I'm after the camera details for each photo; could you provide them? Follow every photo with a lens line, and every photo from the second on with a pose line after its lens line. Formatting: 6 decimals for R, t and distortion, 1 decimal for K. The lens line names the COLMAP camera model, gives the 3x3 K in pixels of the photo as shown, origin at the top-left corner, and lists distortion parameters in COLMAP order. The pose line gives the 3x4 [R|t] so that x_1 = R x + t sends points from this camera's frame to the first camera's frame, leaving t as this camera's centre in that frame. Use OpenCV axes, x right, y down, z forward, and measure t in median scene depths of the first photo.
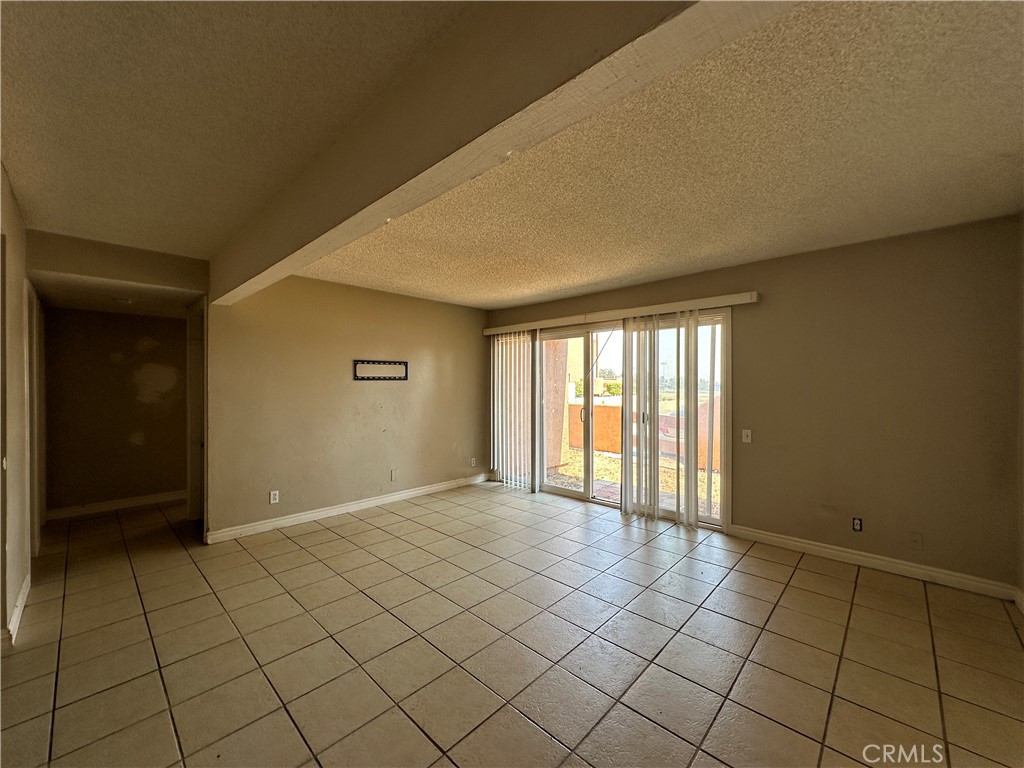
lens RADIAL K [[408.7, 0, 510.8], [0, 408.7, 382.8], [0, 0, 1]] dist [-0.005120, 0.000888]
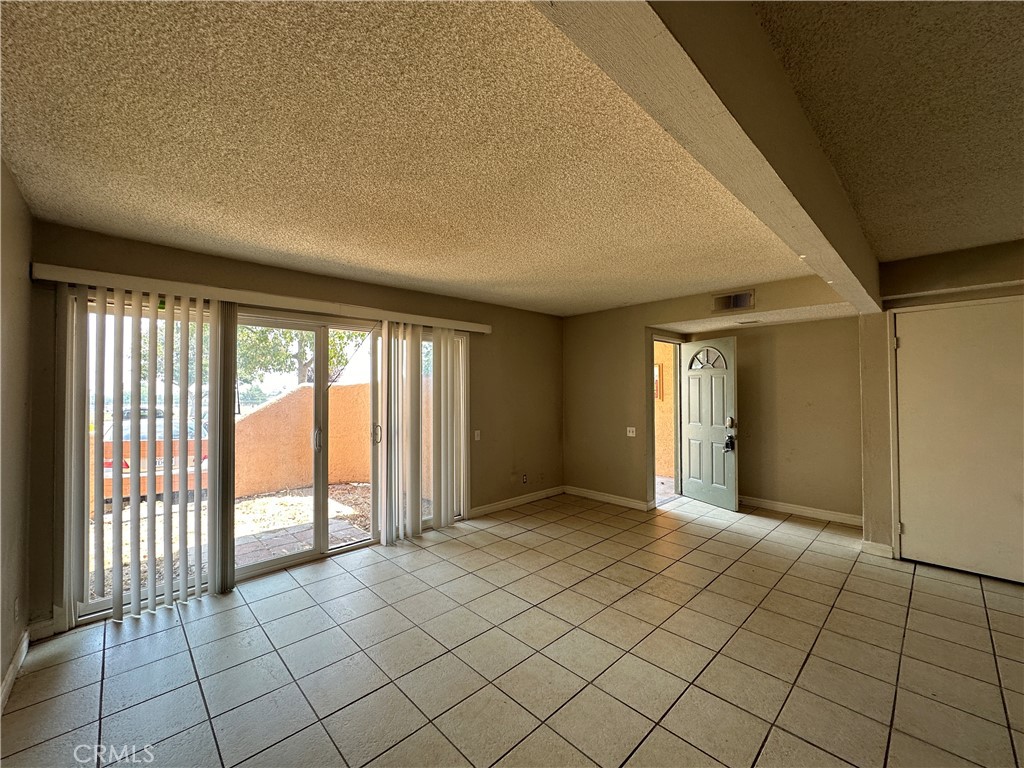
lens RADIAL K [[408.7, 0, 510.9], [0, 408.7, 383.7], [0, 0, 1]] dist [-0.005120, 0.000888]
pose [[0.049853, 0.019301, 0.998570, -0.616735], [0.005462, 0.999793, -0.019597, -0.005262], [-0.998742, 0.006432, 0.049737, 0.730847]]
